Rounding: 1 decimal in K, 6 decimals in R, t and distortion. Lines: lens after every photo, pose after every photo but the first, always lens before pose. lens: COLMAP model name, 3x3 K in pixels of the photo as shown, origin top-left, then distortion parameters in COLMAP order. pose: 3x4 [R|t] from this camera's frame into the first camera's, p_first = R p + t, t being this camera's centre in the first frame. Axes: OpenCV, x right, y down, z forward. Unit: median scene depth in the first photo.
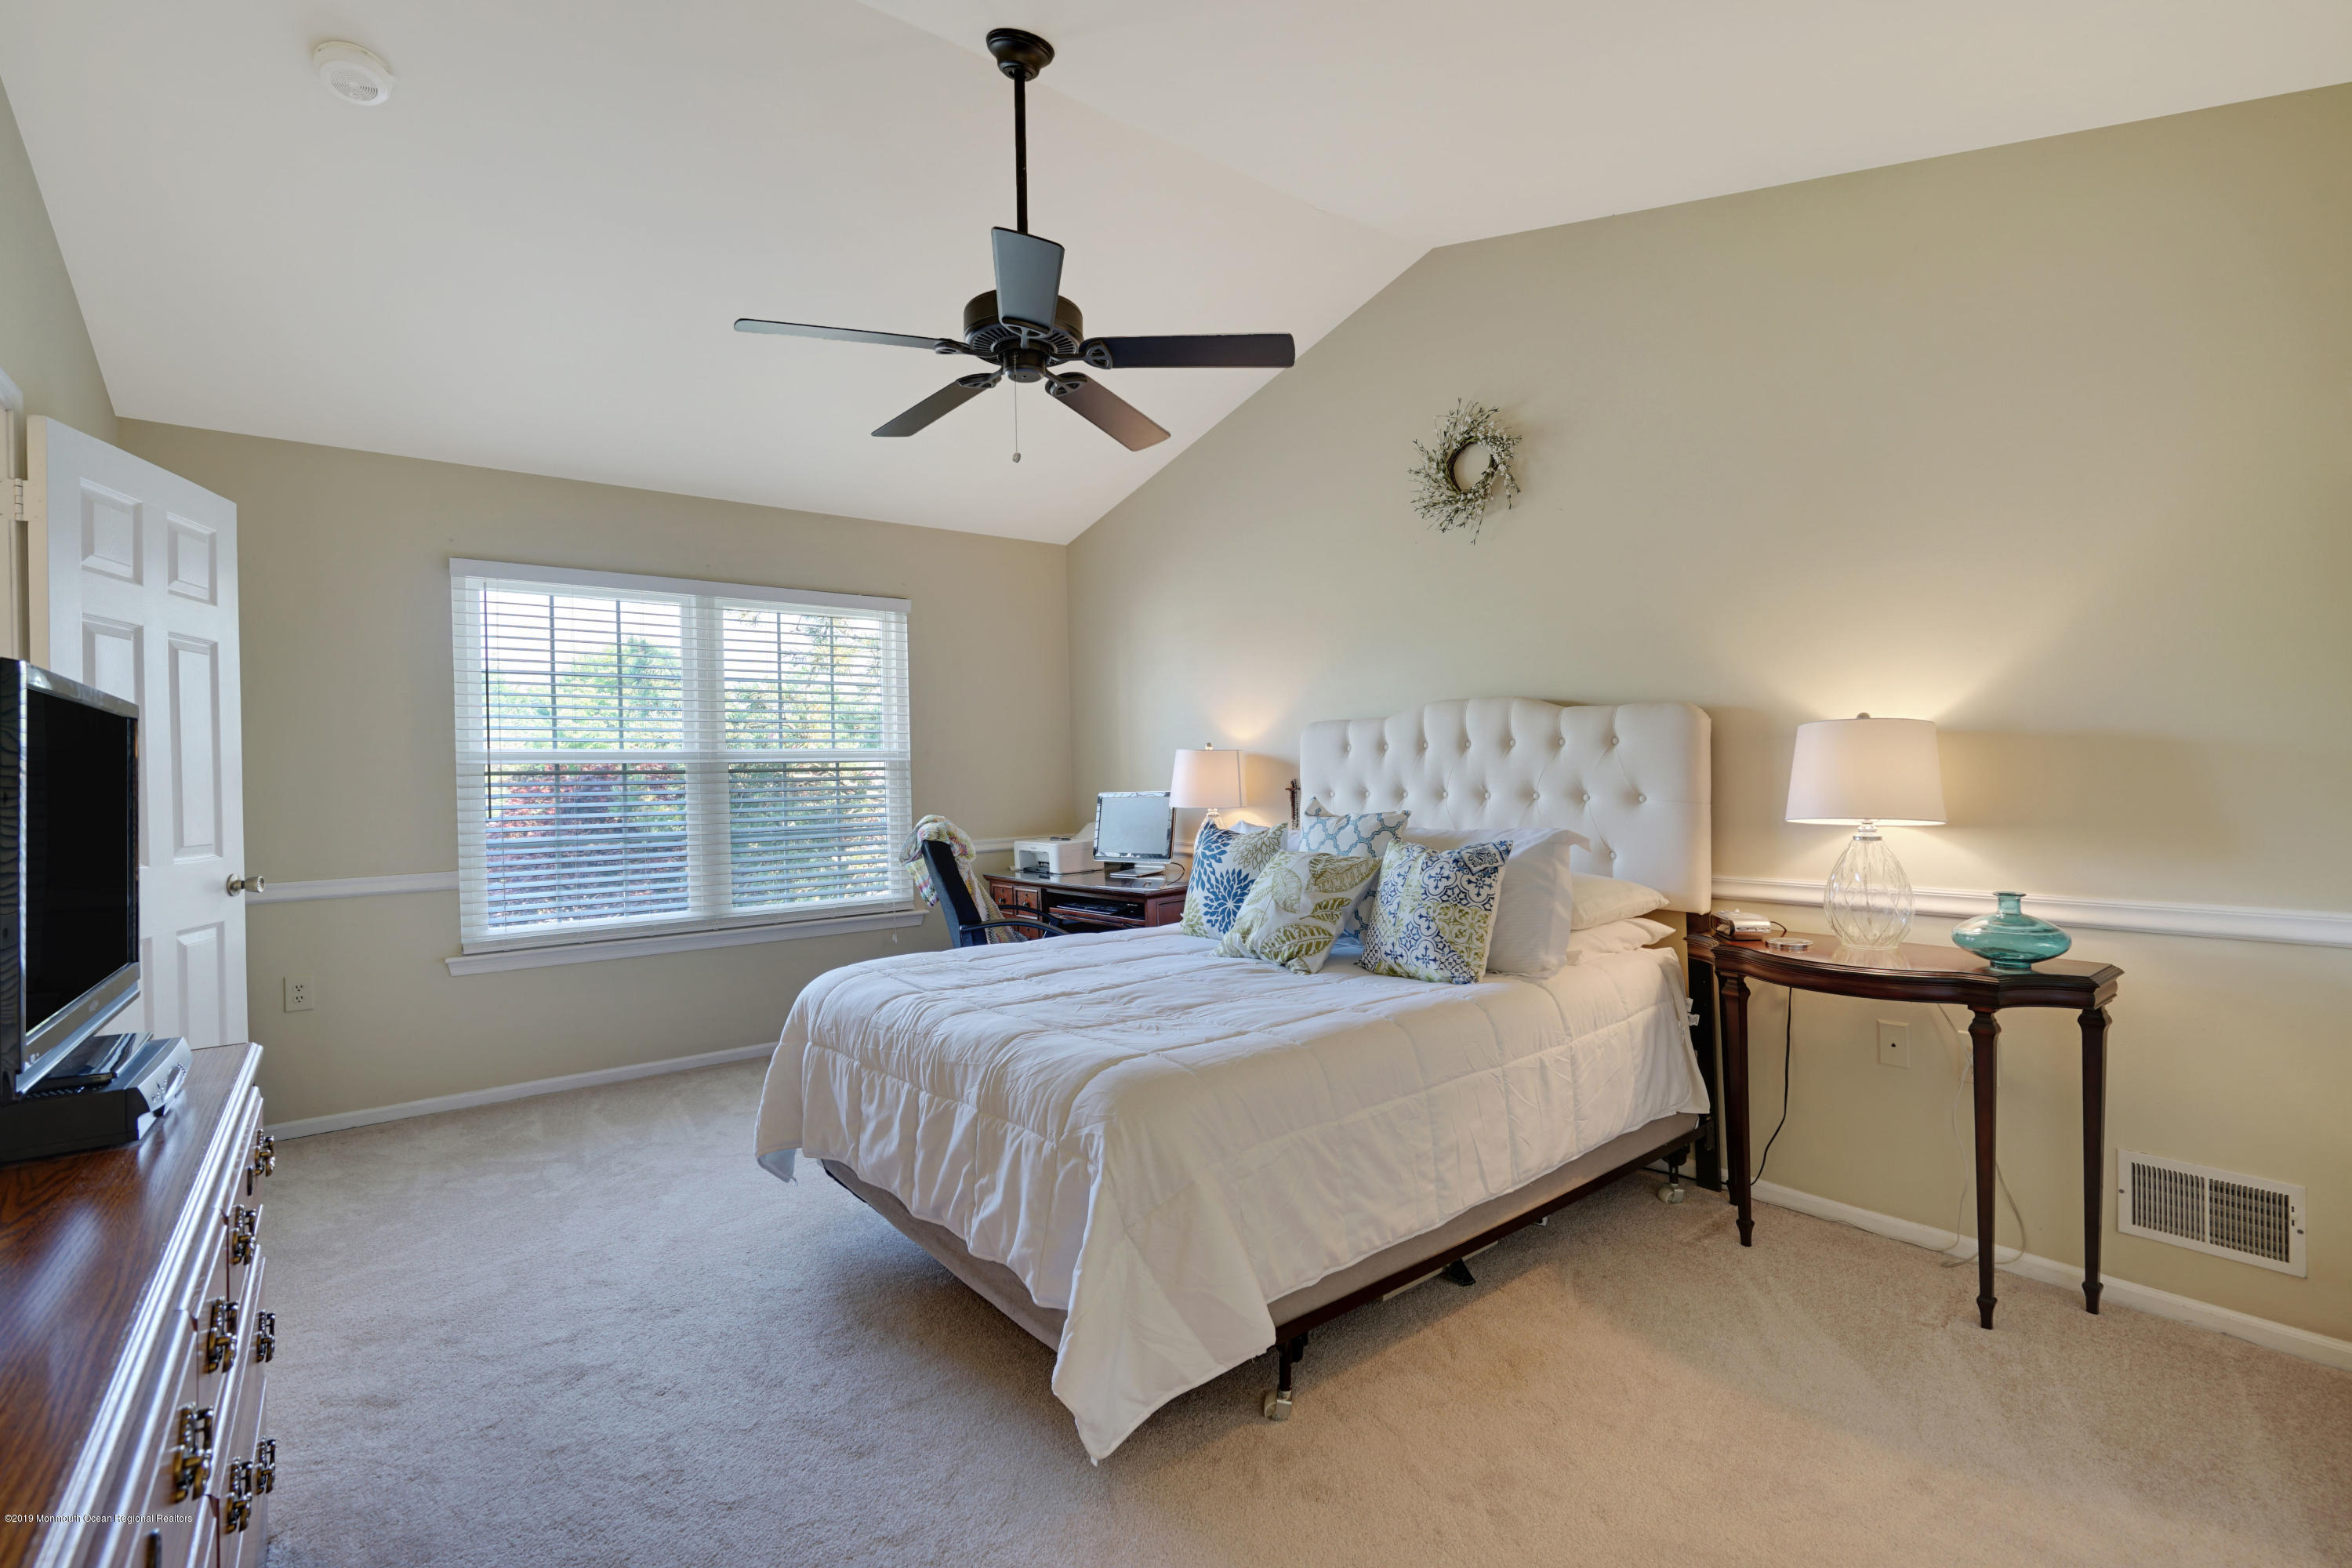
lens RADIAL K [[1055.6, 0, 1176.9], [0, 1055.6, 779.5], [0, 0, 1]] dist [-0.004128, 0.001618]
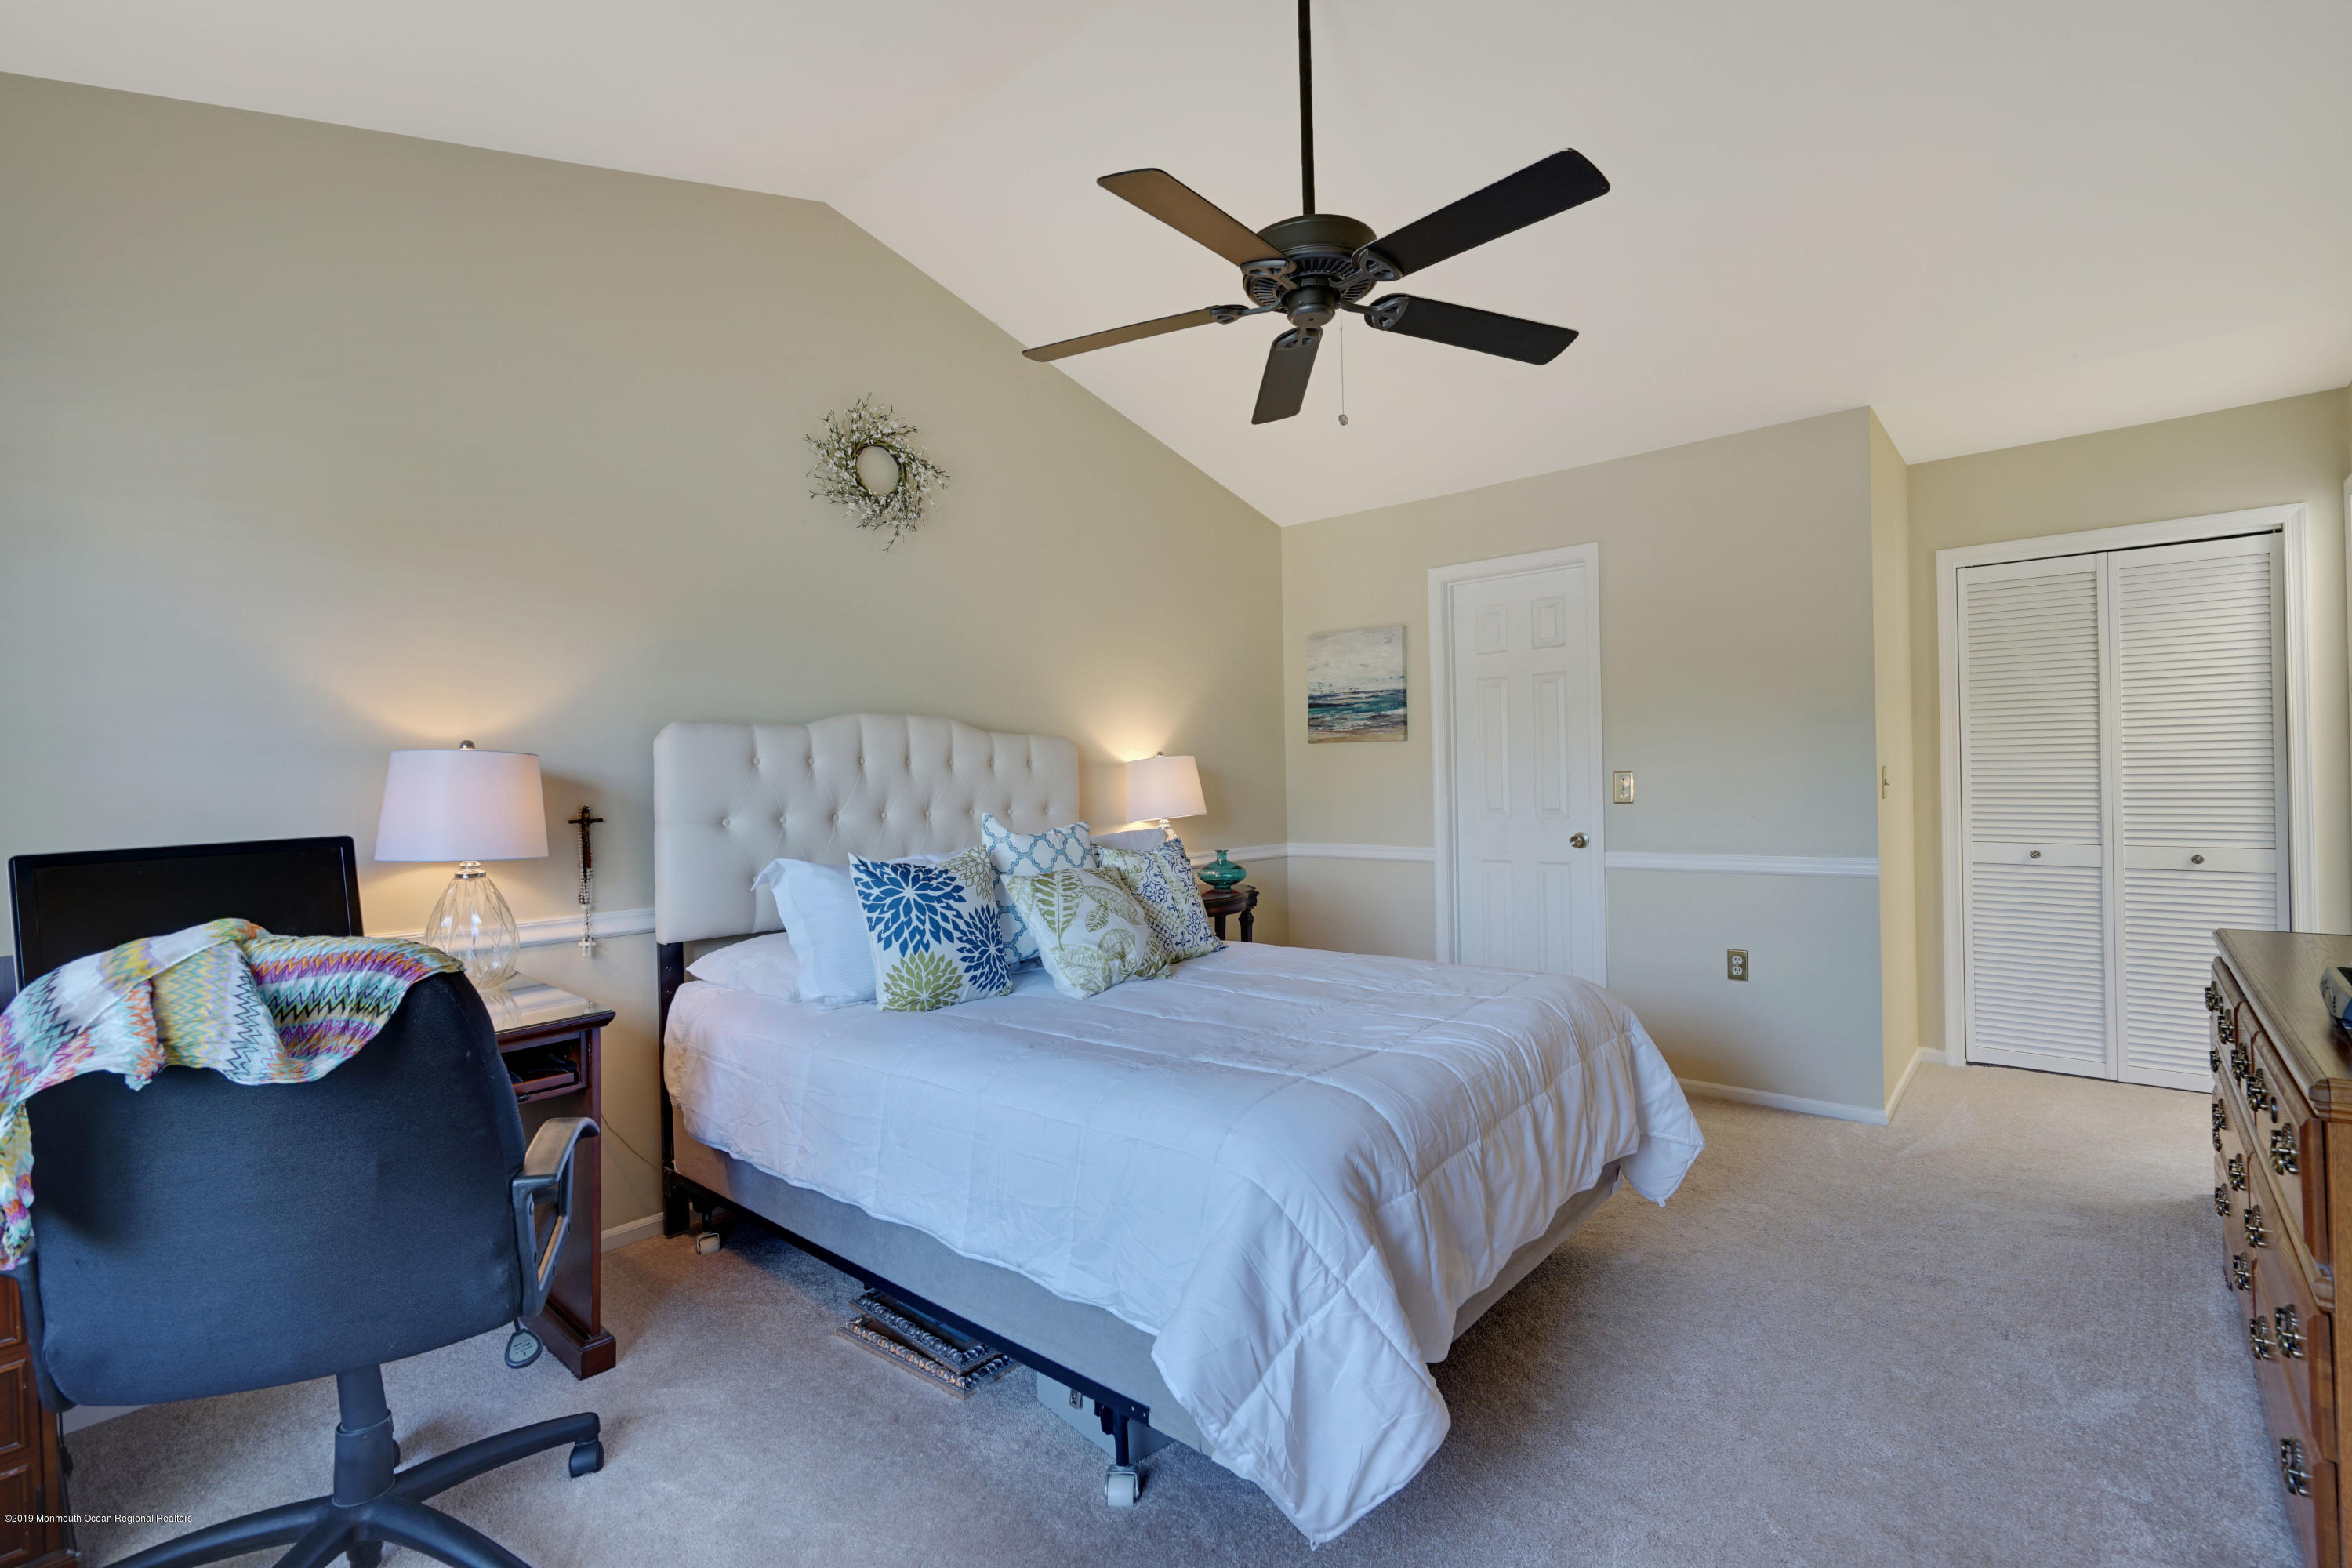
lens RADIAL K [[1055.6, 0, 1177.2], [0, 1055.6, 783.2], [0, 0, 1]] dist [-0.004128, 0.001618]
pose [[-0.177470, 0.017051, 0.983979, -0.759571], [0.027374, 0.999549, -0.012384, 0.005386], [-0.983745, 0.024738, -0.177856, 0.985957]]
